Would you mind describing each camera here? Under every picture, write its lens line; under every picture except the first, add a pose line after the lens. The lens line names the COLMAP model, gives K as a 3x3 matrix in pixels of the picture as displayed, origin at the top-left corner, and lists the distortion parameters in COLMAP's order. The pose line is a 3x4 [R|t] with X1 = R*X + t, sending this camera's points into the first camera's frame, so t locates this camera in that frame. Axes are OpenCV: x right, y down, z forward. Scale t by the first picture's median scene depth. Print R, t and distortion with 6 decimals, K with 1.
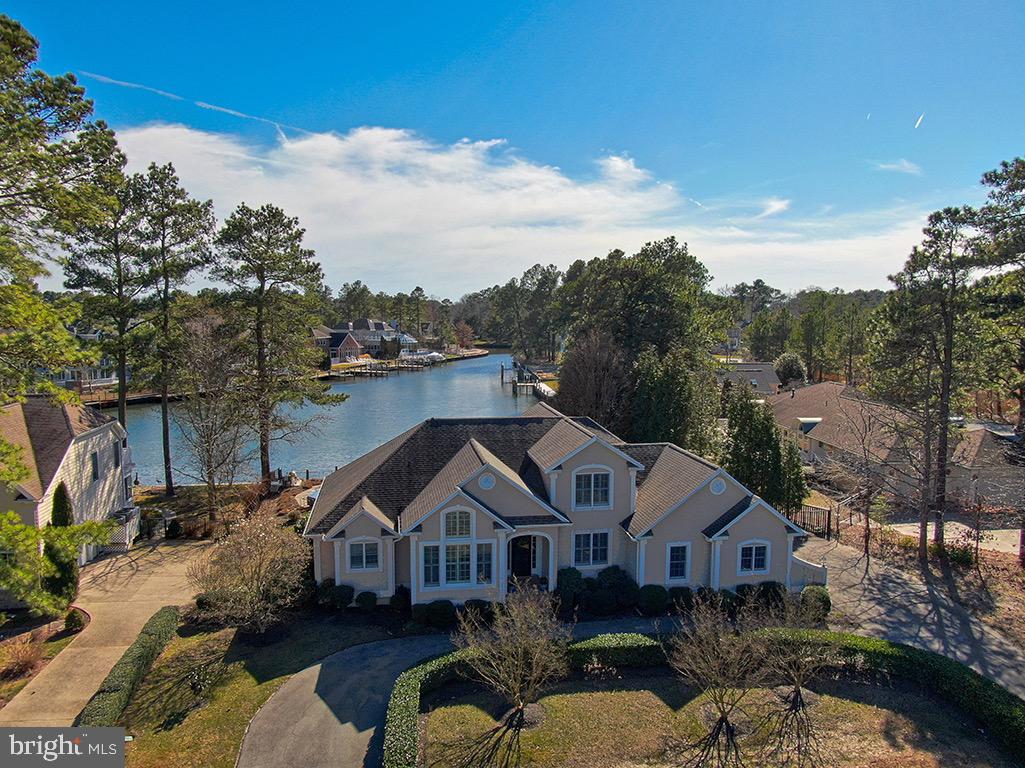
lens RADIAL K [[739.6, 0, 512.5], [0, 739.6, 384.0], [0, 0, 1]] dist [-0.015549, -0.001401]
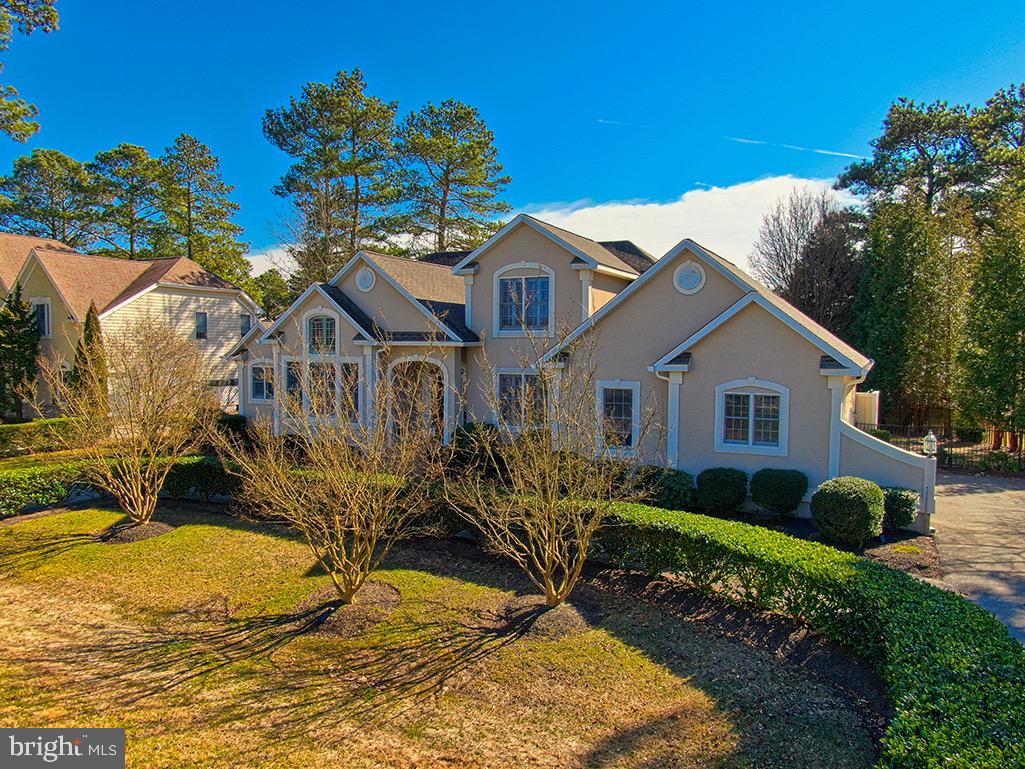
lens RADIAL K [[739.6, 0, 512.5], [0, 739.6, 384.5], [0, 0, 1]] dist [-0.015549, -0.001401]
pose [[0.803275, 0.031687, -0.594764, 0.496650], [-0.067797, 0.996958, -0.038450, 0.245437], [0.591737, 0.071209, 0.802980, 0.508281]]
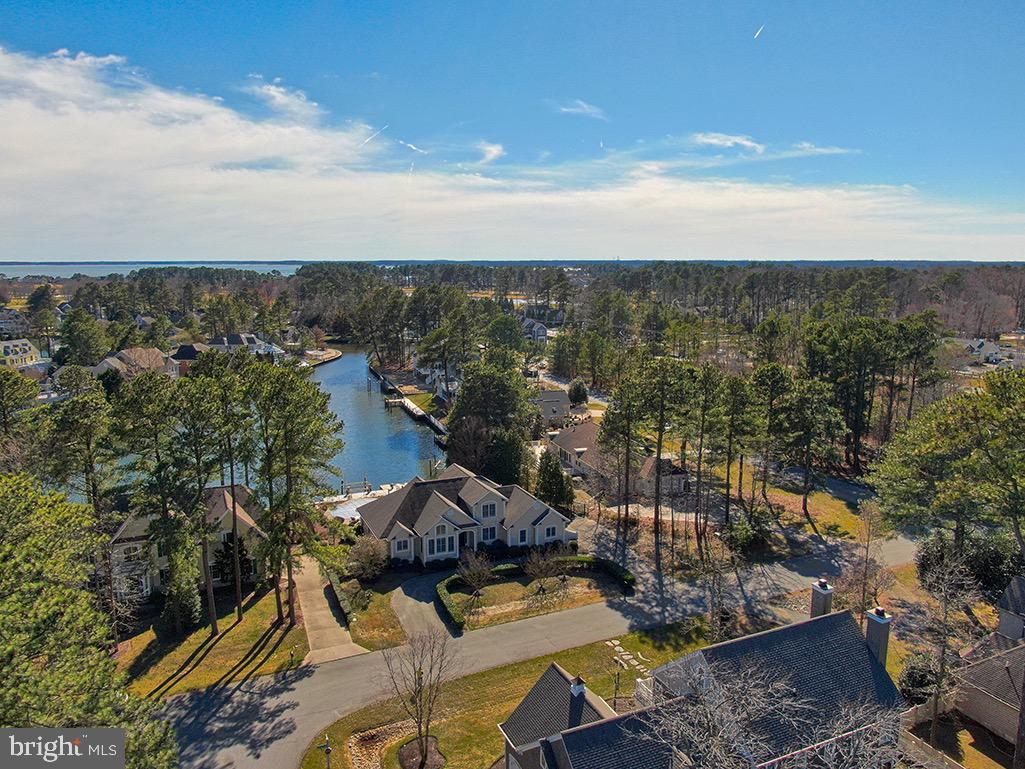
lens RADIAL K [[739.6, 0, 512.5], [0, 739.6, 384.5], [0, 0, 1]] dist [-0.015549, -0.001401]
pose [[0.968740, -0.044154, 0.244118, -0.425350], [0.028747, 0.997384, 0.066323, -0.466890], [-0.246408, -0.057232, 0.967475, -1.485822]]
